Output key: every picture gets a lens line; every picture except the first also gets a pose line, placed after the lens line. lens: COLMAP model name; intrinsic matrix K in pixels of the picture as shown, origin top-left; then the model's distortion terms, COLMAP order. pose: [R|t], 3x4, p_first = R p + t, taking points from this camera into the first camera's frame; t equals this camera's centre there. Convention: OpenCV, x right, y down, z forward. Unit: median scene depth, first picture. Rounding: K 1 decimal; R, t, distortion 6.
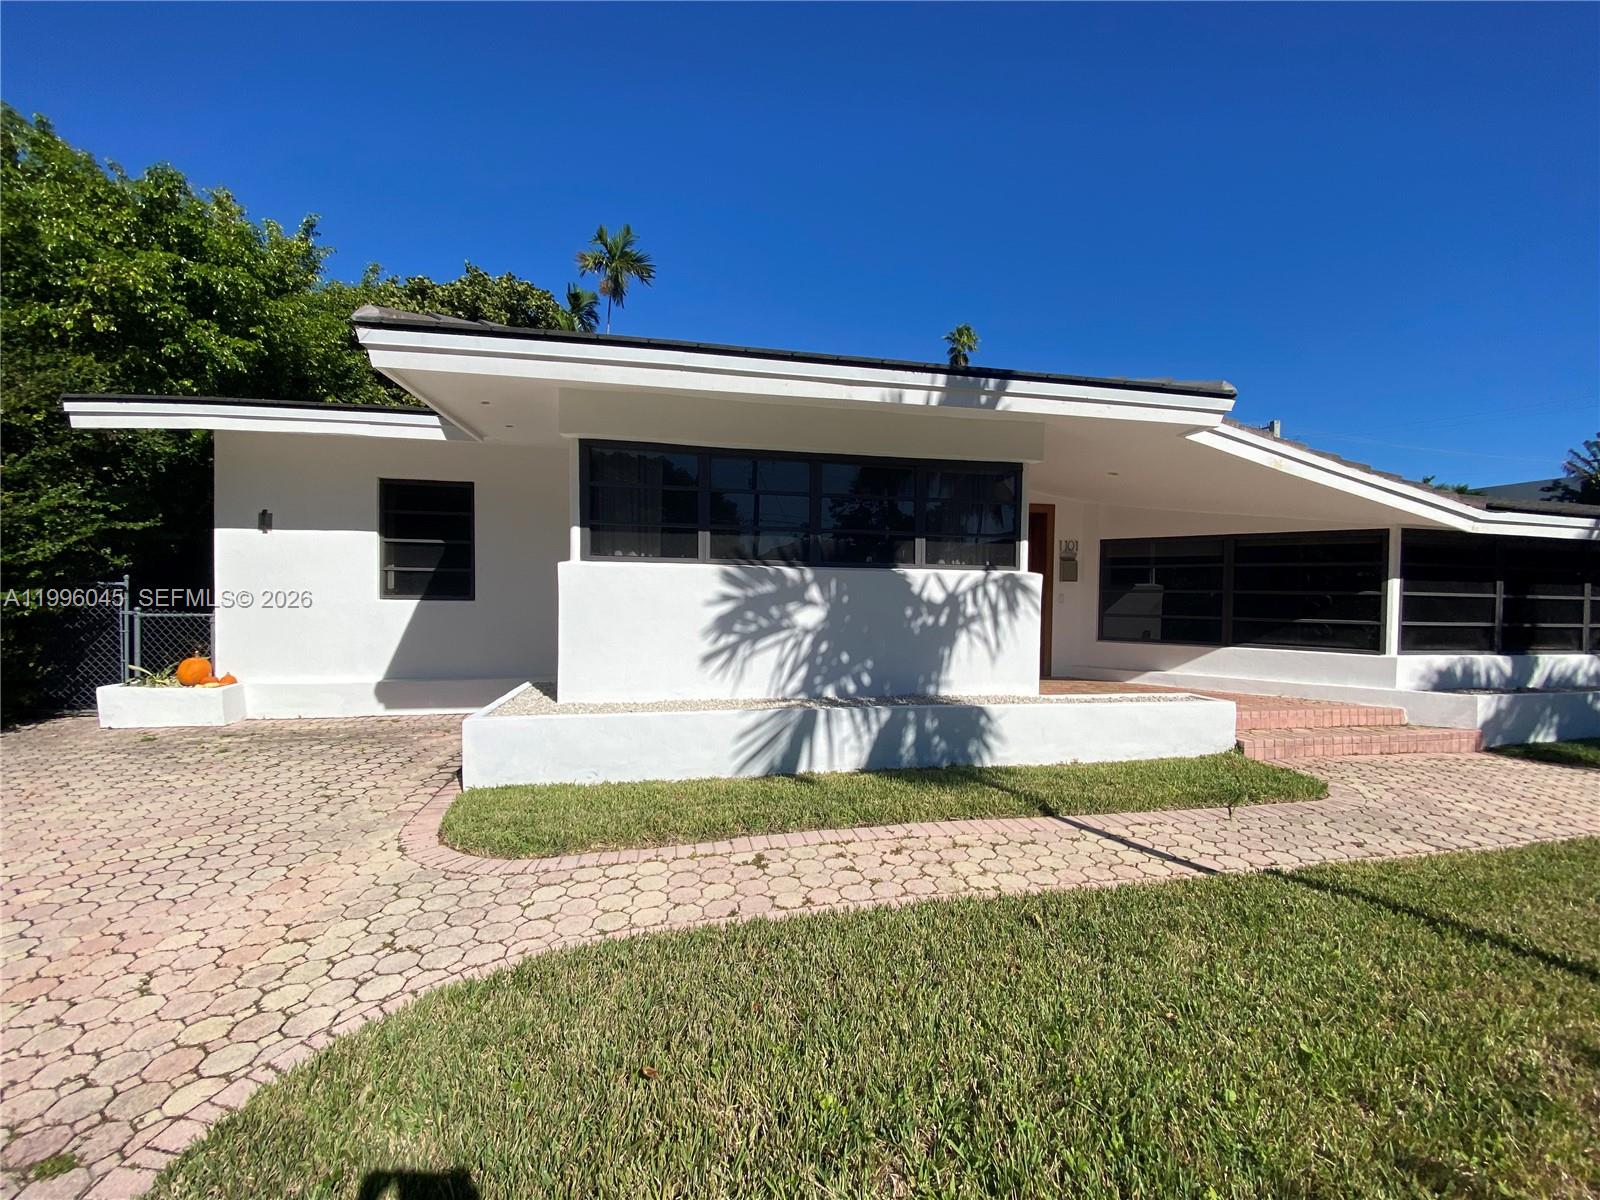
lens RADIAL K [[649.7, 0, 799.4], [0, 649.7, 603.3], [0, 0, 1]] dist [0.016177, -0.016821]
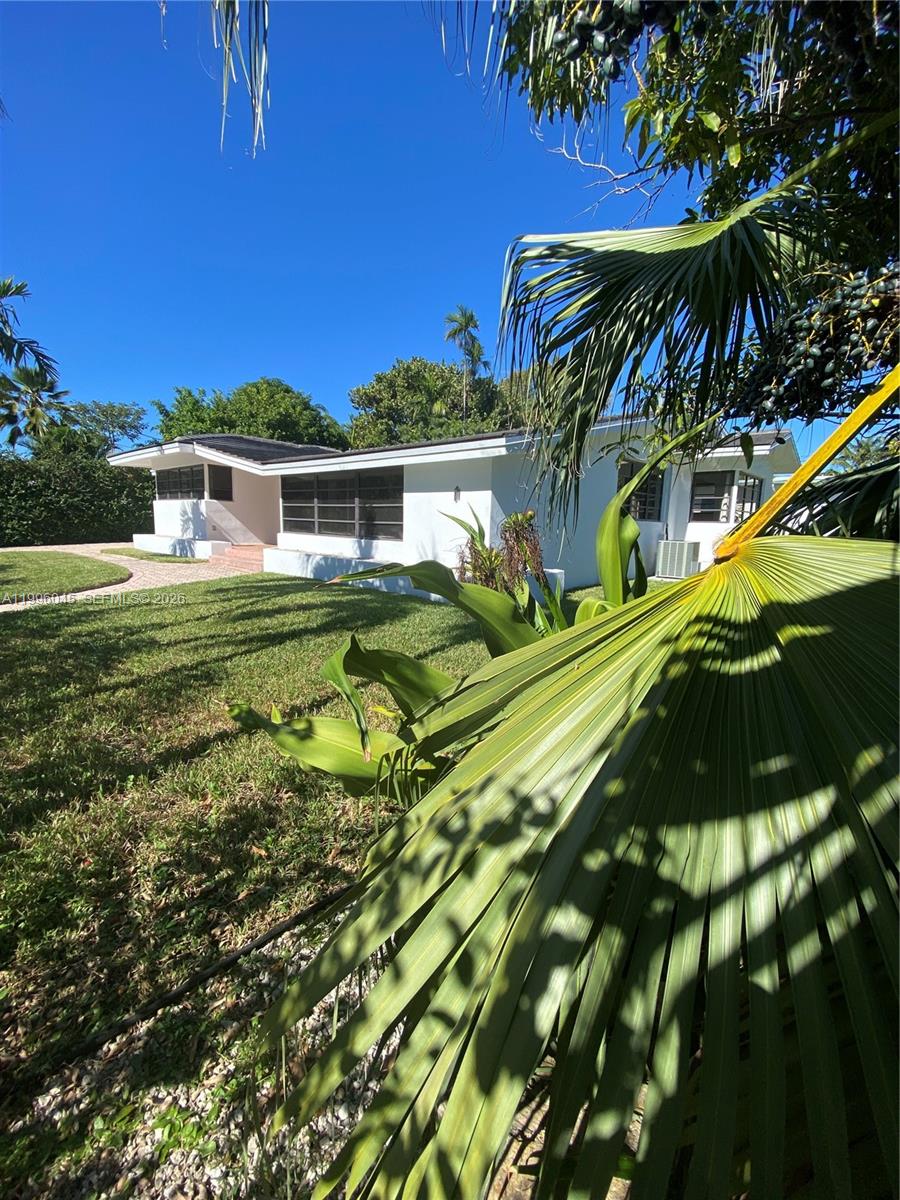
lens RADIAL K [[487.3, 0, 443.3], [0, 487.3, 603.0], [0, 0, 1]] dist [0.016177, -0.016821]
pose [[0.598943, 0.133591, -0.789570, 2.761366], [-0.033243, 0.989285, 0.142165, 0.064597], [0.800101, -0.058901, 0.596966, 0.456433]]
